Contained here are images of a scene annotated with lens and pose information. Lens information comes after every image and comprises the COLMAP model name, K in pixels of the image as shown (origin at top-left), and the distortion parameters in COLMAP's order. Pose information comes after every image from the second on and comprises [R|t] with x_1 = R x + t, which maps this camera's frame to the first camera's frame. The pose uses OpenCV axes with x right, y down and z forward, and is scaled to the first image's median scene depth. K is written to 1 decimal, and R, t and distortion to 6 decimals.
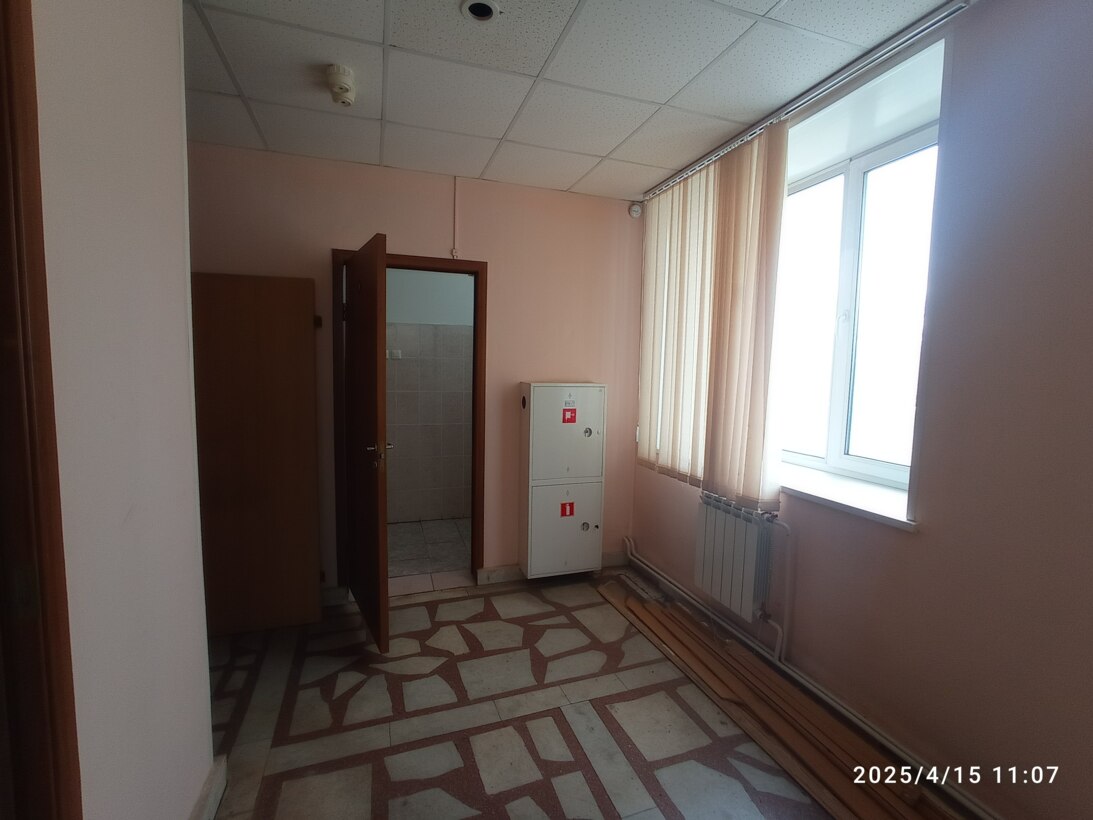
lens RADIAL K [[494.0, 0, 543.0], [0, 494.0, 414.5], [0, 0, 1]] dist [-0.057516, 0.029064]
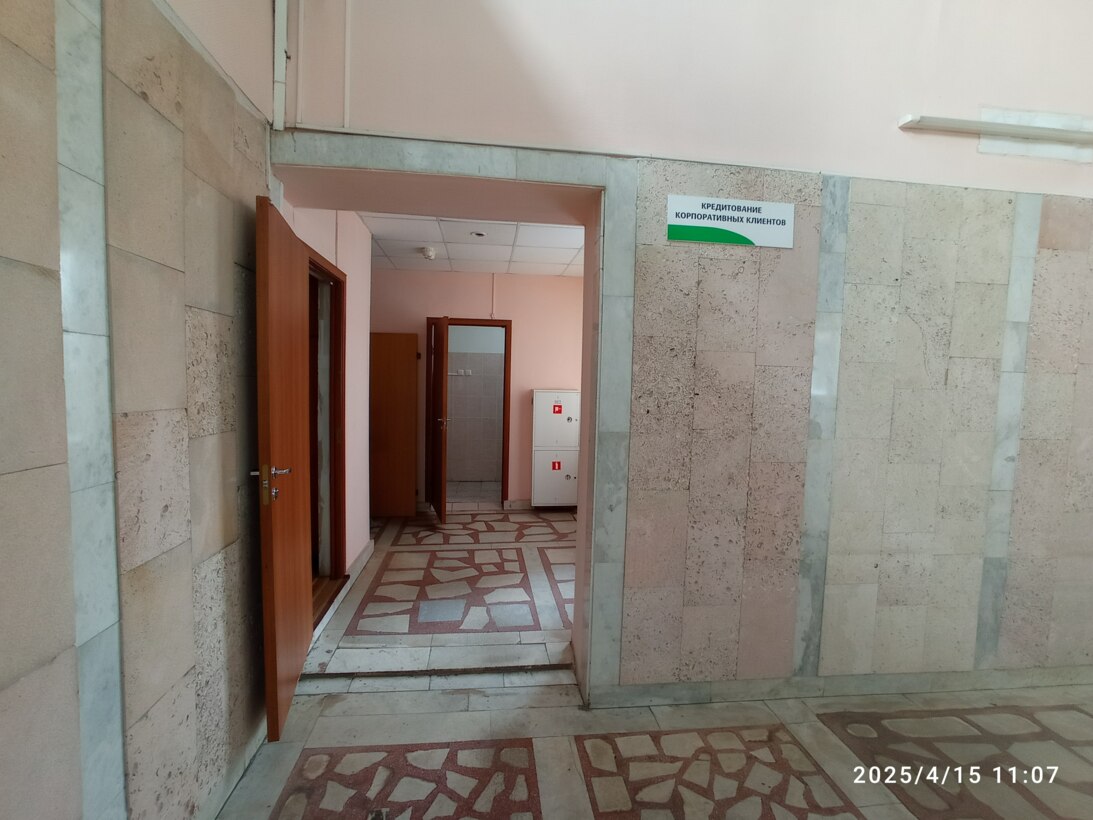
lens RADIAL K [[494.0, 0, 543.0], [0, 494.0, 414.5], [0, 0, 1]] dist [-0.057516, 0.029064]
pose [[0.978574, 0.016544, -0.205231, 0.403024], [-0.023041, 0.999305, -0.029310, 0.081124], [0.204604, 0.033411, 0.978275, -0.756314]]
